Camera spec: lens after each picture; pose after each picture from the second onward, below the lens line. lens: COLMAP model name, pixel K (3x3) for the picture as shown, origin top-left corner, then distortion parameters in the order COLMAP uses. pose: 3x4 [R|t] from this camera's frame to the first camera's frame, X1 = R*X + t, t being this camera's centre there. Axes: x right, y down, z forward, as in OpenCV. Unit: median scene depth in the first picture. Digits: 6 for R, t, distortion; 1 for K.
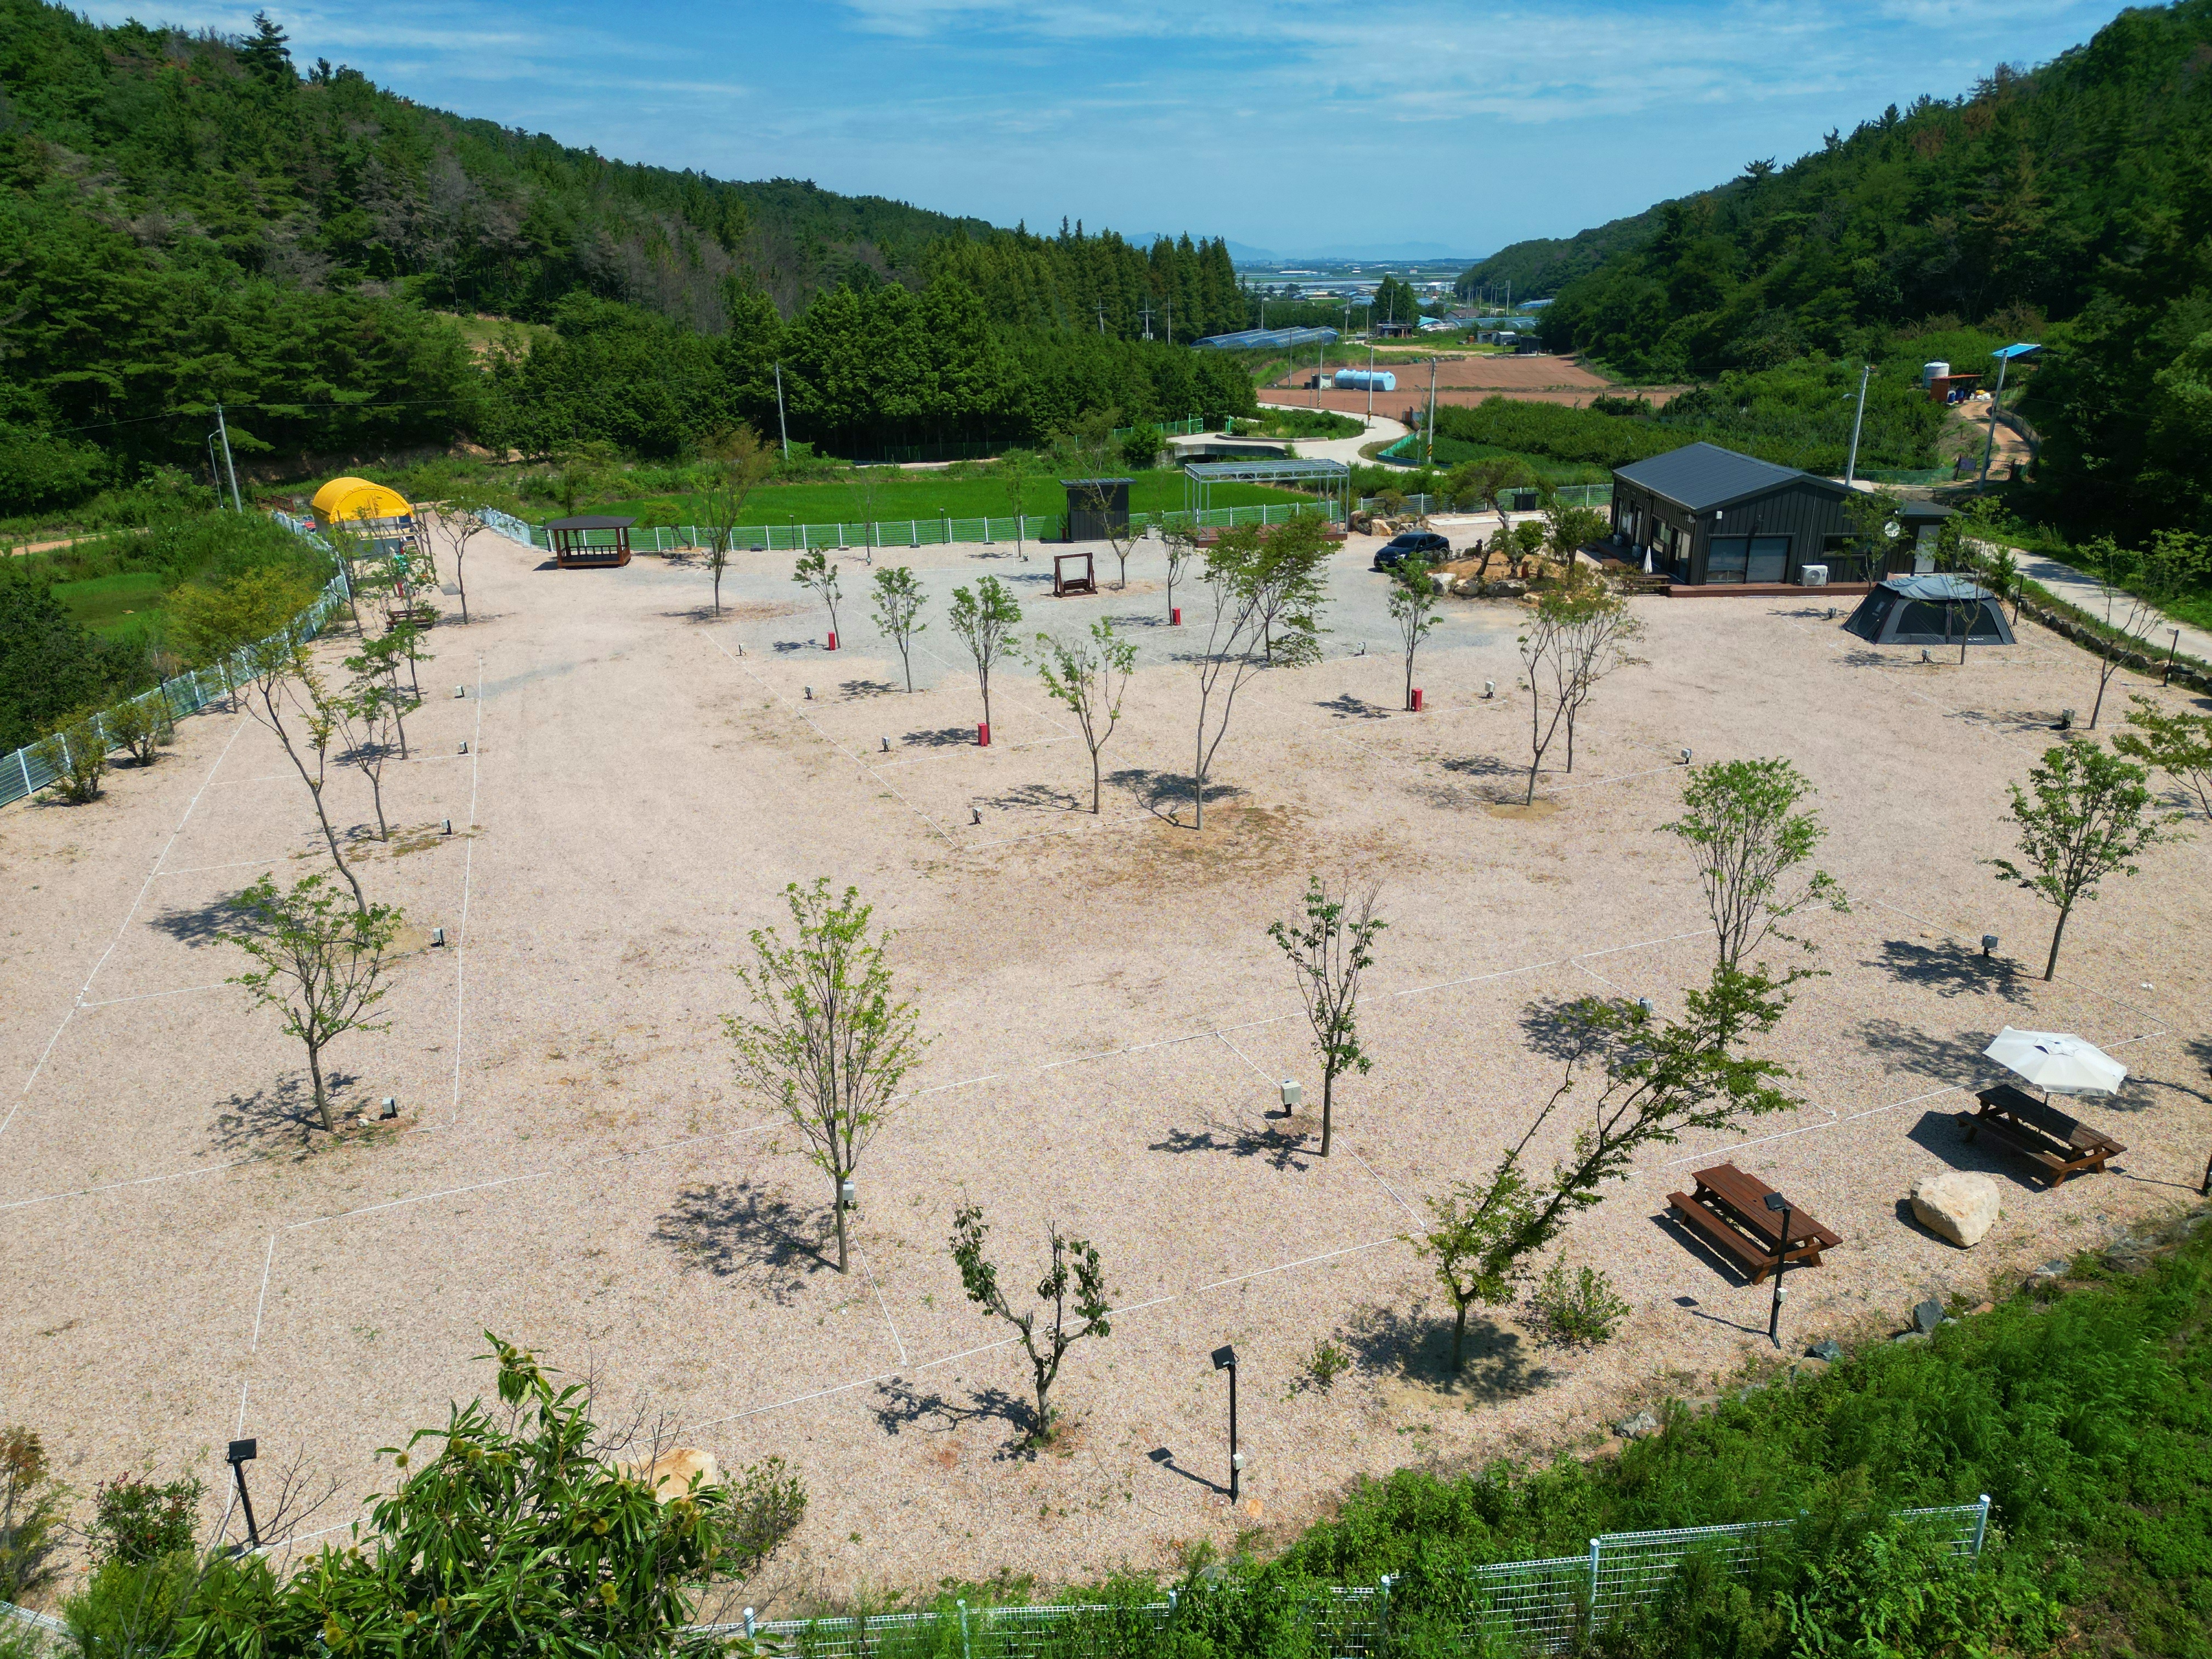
lens RADIAL K [[1562.9, 0, 1105.8], [0, 1562.9, 829.0], [0, 0, 1]] dist [0.064282, -0.035833]
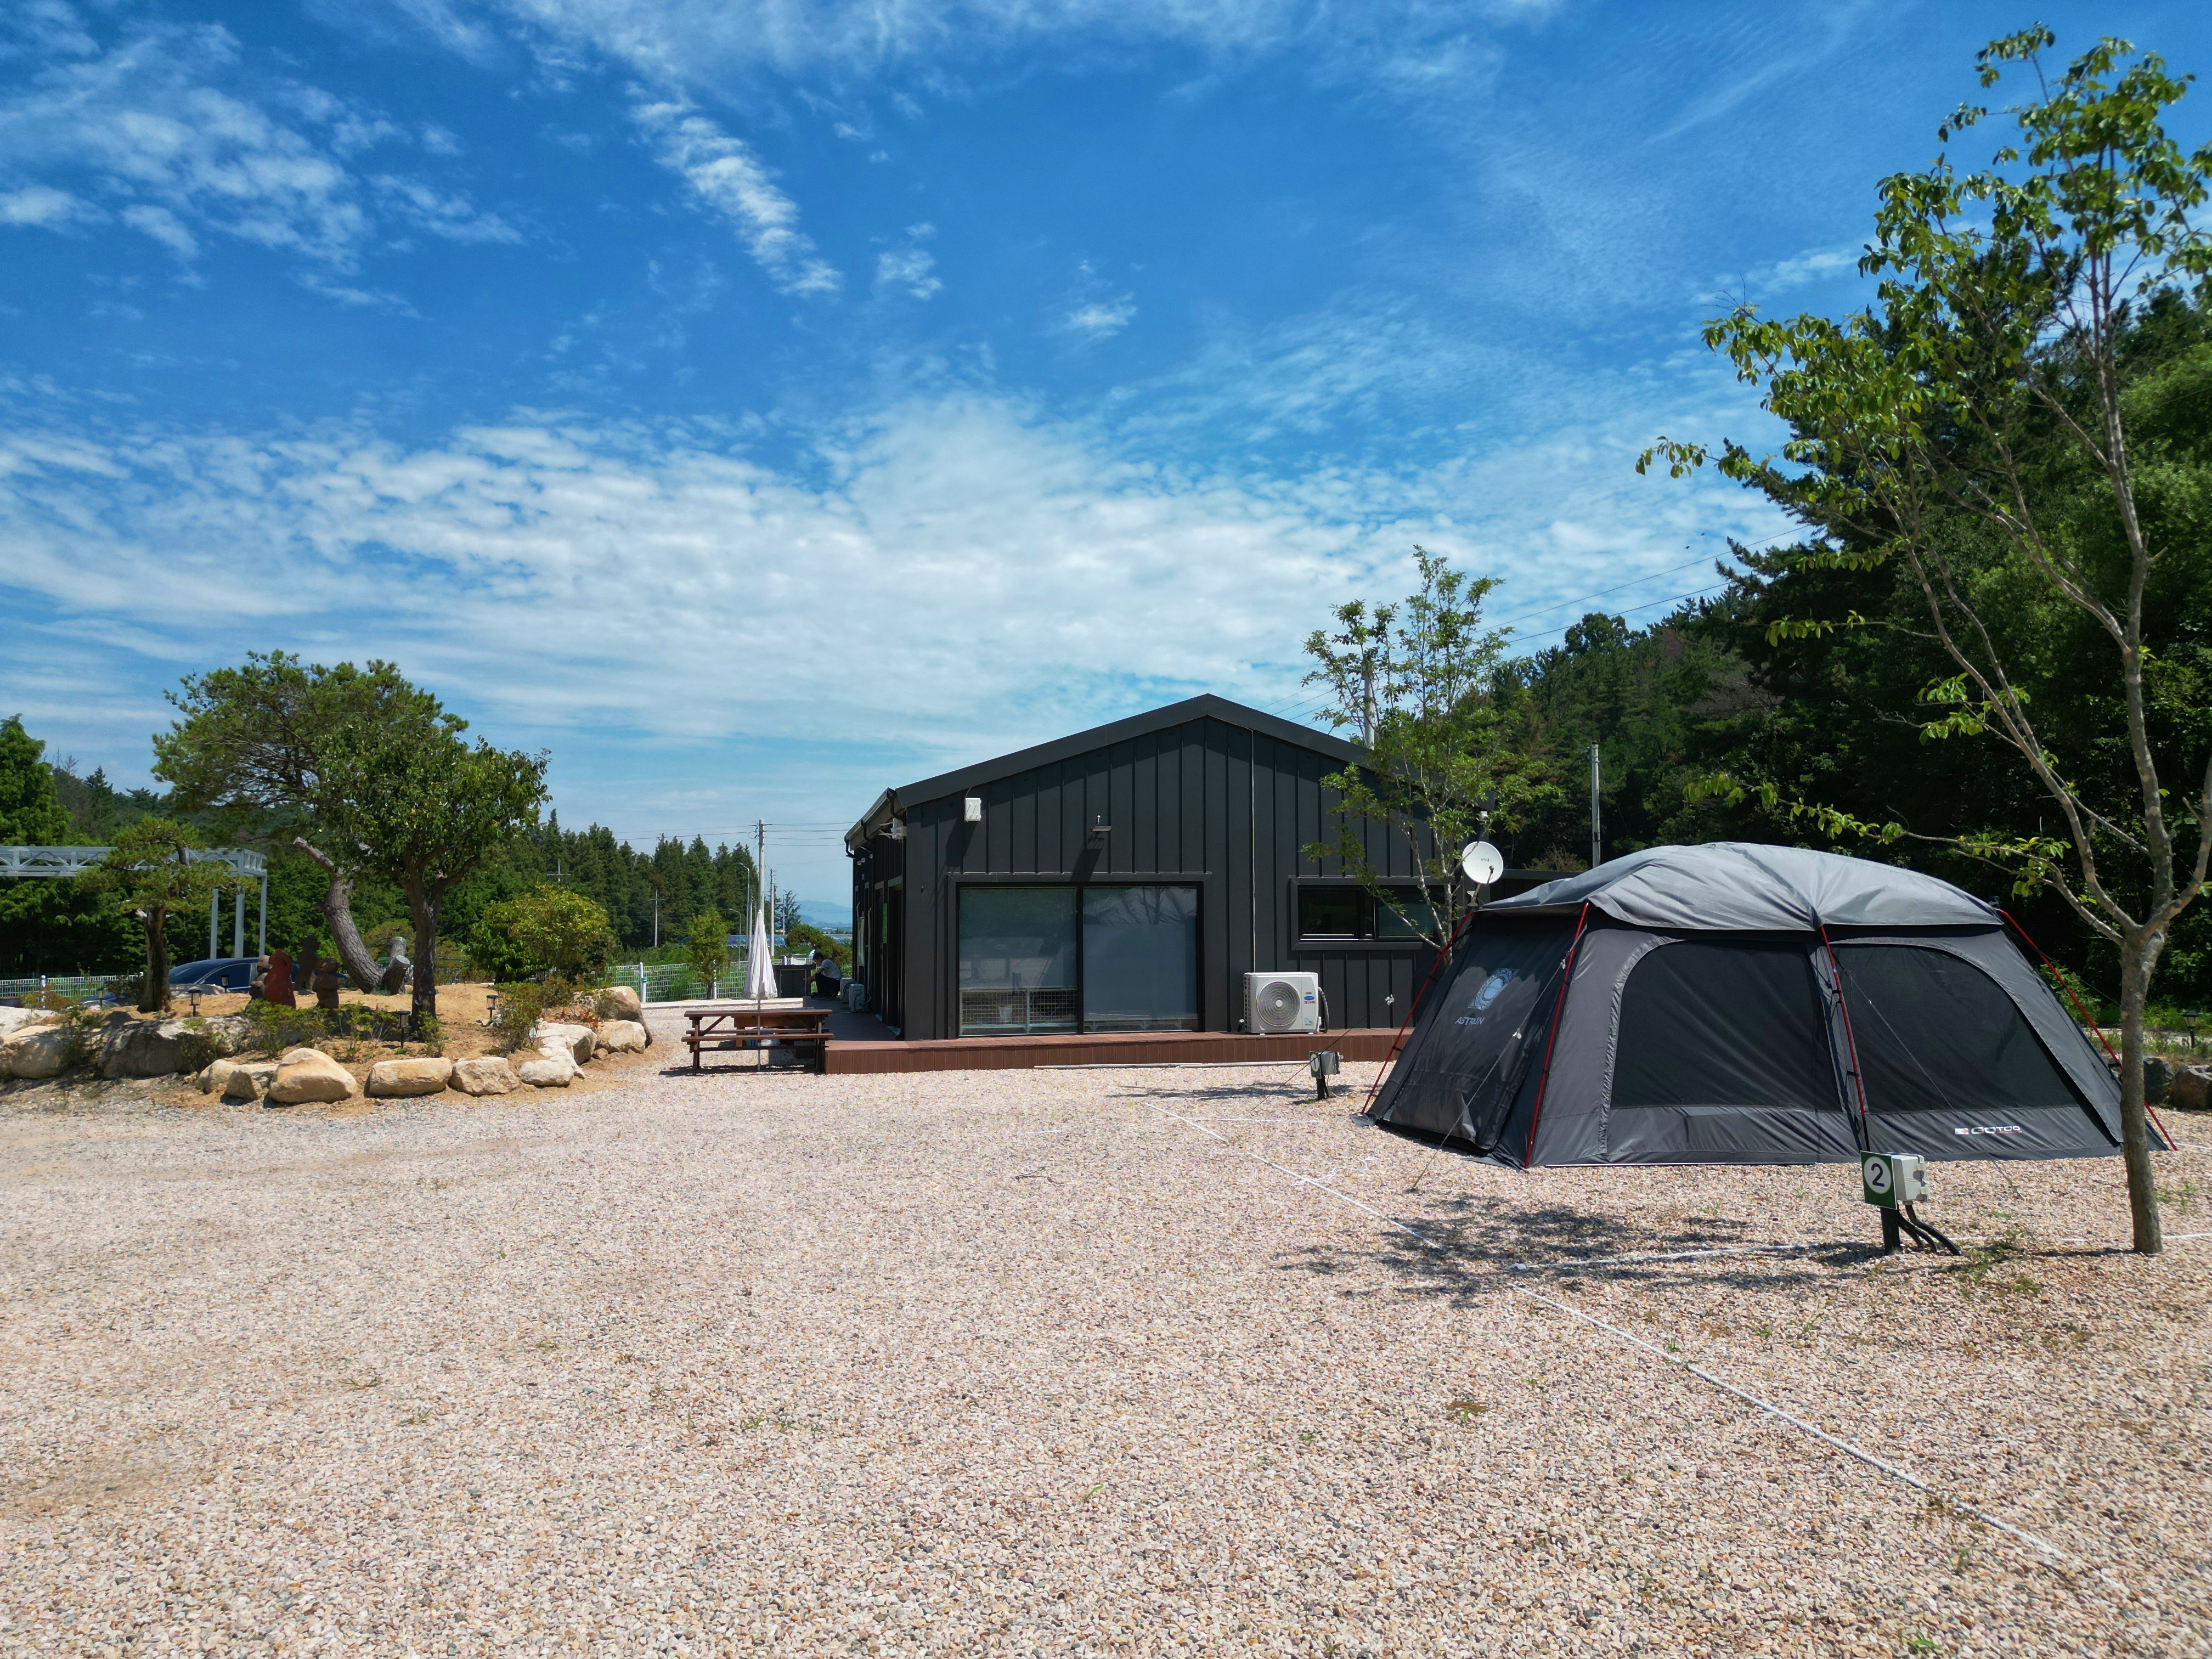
lens RADIAL K [[1562.9, 0, 1120.8], [0, 1562.9, 808.1], [0, 0, 1]] dist [0.064282, -0.035833]
pose [[0.970000, 0.032328, 0.240944, 0.613800], [0.069663, 0.912591, -0.402894, -0.132737], [-0.232908, 0.407593, 0.882962, 1.295033]]
